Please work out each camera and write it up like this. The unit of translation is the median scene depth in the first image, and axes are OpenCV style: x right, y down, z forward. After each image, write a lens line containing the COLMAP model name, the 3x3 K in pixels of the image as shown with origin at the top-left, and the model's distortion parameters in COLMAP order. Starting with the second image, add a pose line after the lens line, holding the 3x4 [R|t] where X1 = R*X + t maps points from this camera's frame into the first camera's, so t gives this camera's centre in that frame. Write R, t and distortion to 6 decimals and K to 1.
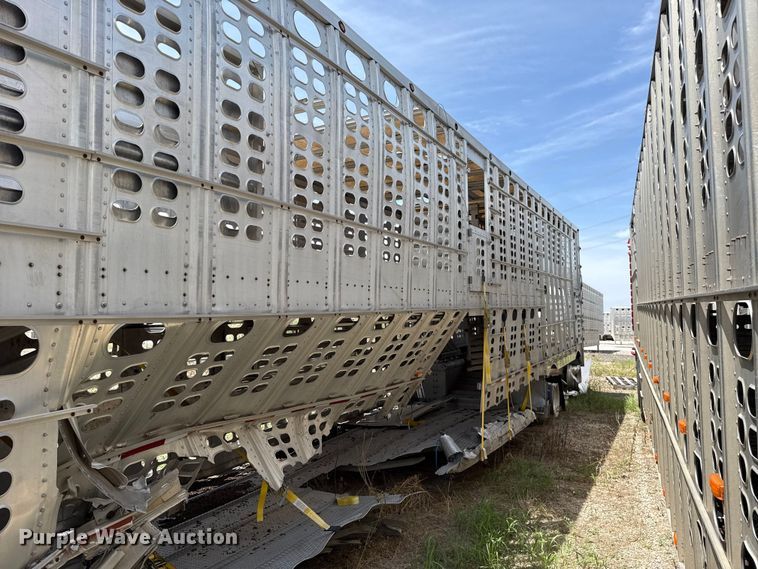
lens RADIAL K [[539.3, 0, 382.3], [0, 539.3, 281.1], [0, 0, 1]] dist [0.103573, -0.122715]
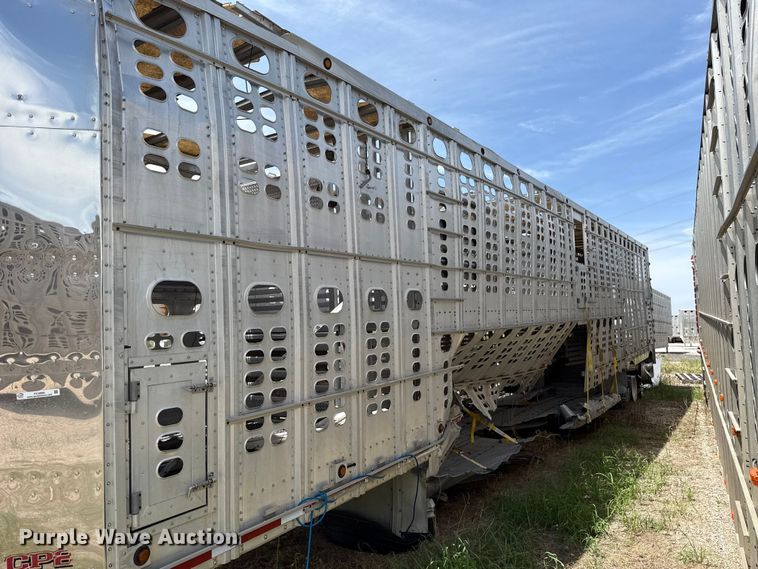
lens RADIAL K [[544.5, 0, 379.1], [0, 544.5, 277.3], [0, 0, 1]] dist [0.057485, -0.081322]
pose [[0.994486, -0.021245, -0.102692, -0.247200], [0.019763, 0.999686, -0.015424, -0.059196], [0.102988, 0.013310, 0.994594, -0.606726]]
